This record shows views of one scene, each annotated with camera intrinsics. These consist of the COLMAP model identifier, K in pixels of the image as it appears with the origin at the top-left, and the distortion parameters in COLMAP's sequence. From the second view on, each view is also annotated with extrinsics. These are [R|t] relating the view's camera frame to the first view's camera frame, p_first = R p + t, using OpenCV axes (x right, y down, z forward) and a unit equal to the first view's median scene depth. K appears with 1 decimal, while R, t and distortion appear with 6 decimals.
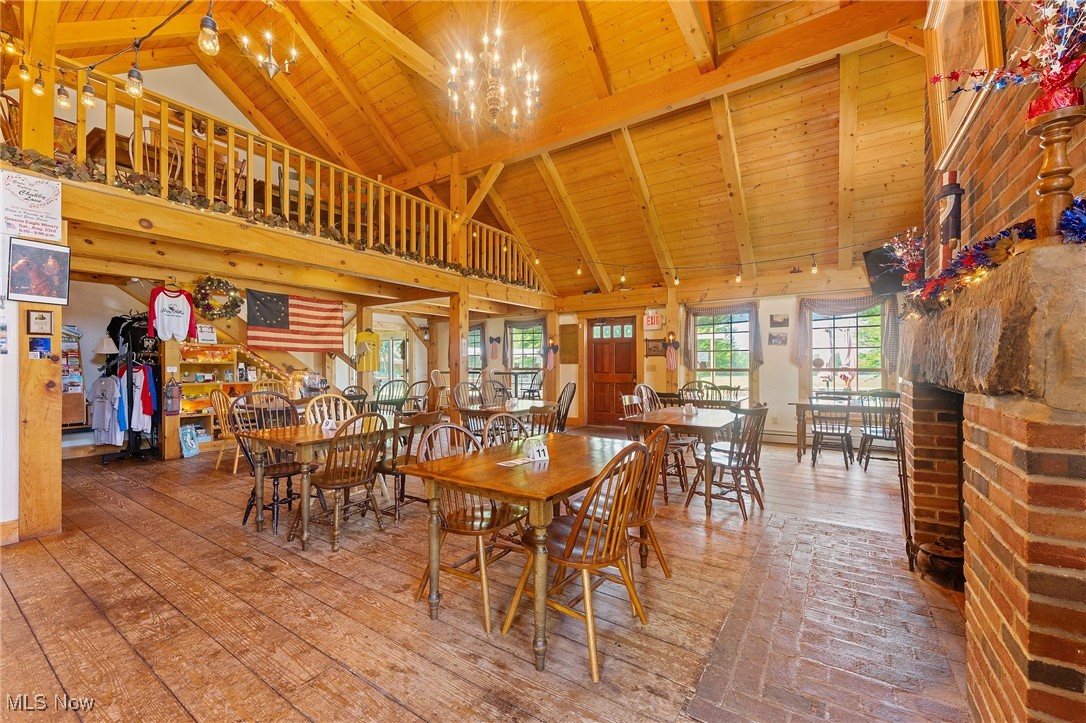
lens RADIAL K [[430.2, 0, 543.0], [0, 430.2, 361.5], [0, 0, 1]] dist [0.001164, 0.000220]
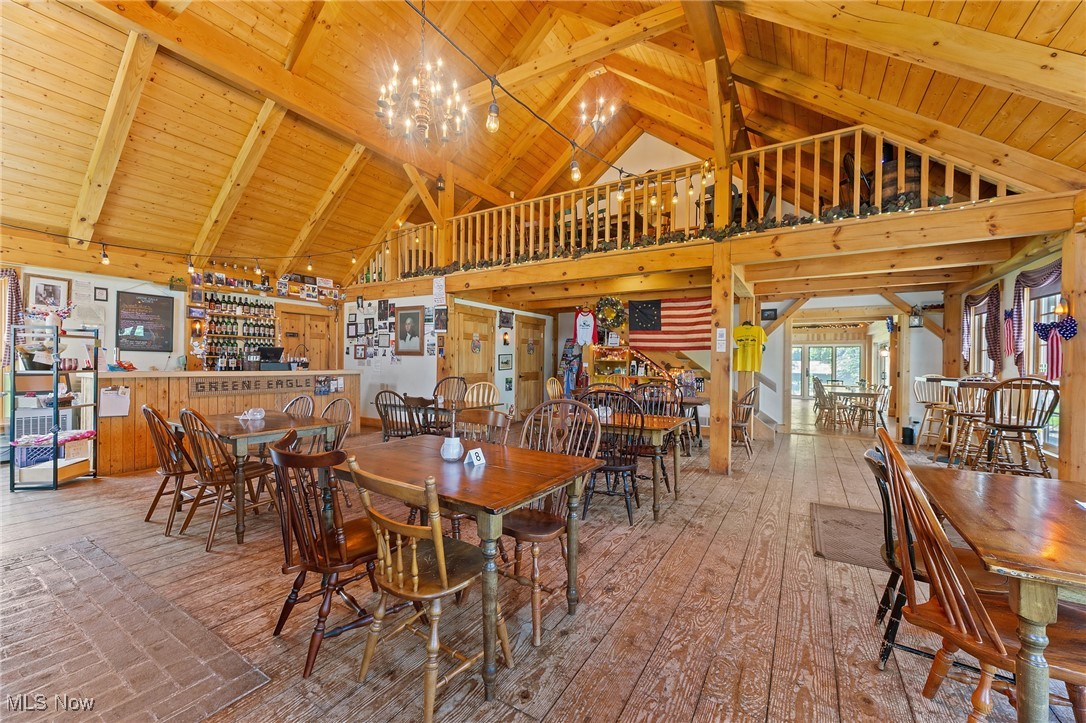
lens RADIAL K [[417.6, 0, 543.0], [0, 417.6, 361.5], [0, 0, 1]] dist [0.000458, 0.000054]
pose [[0.018452, -0.001043, -0.999829, 0.496155], [-0.009229, 0.999957, -0.001214, 0.009283], [0.999787, 0.009250, 0.018442, 0.707473]]
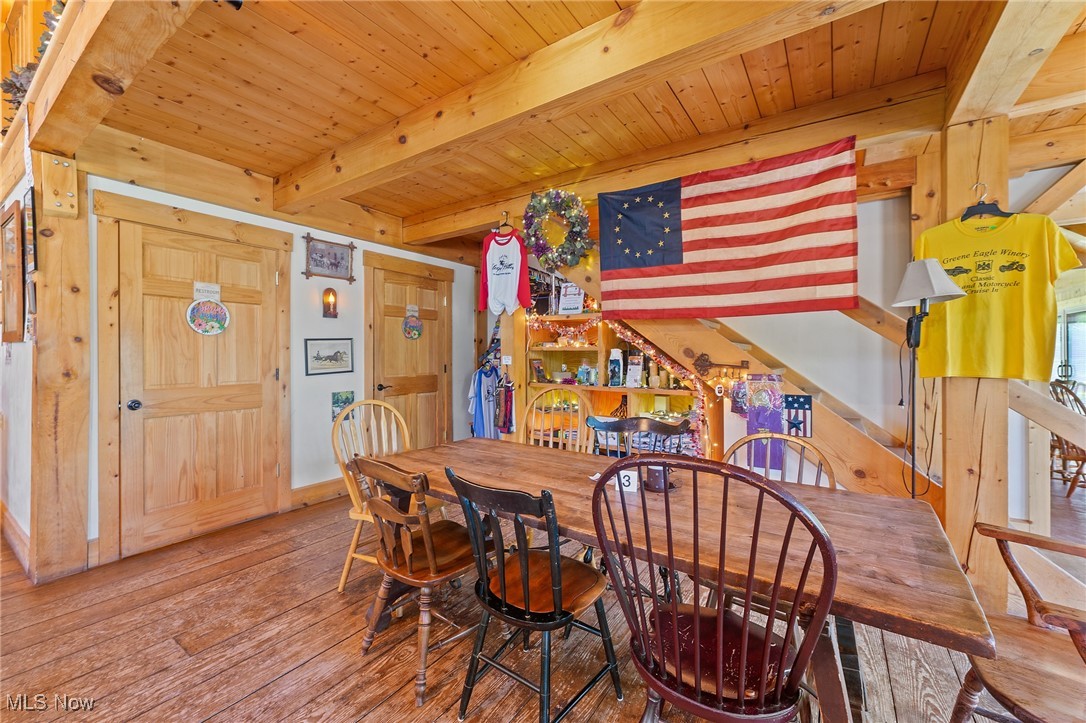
lens RADIAL K [[422.2, 0, 564.6], [0, 422.2, 356.7], [0, 0, 1]] dist [0.000666, 0.000038]
pose [[0.013347, 0.000836, -0.999911, -0.208181], [0.002653, 0.999996, 0.000871, 0.011727], [0.999907, -0.002664, 0.013345, 0.923375]]
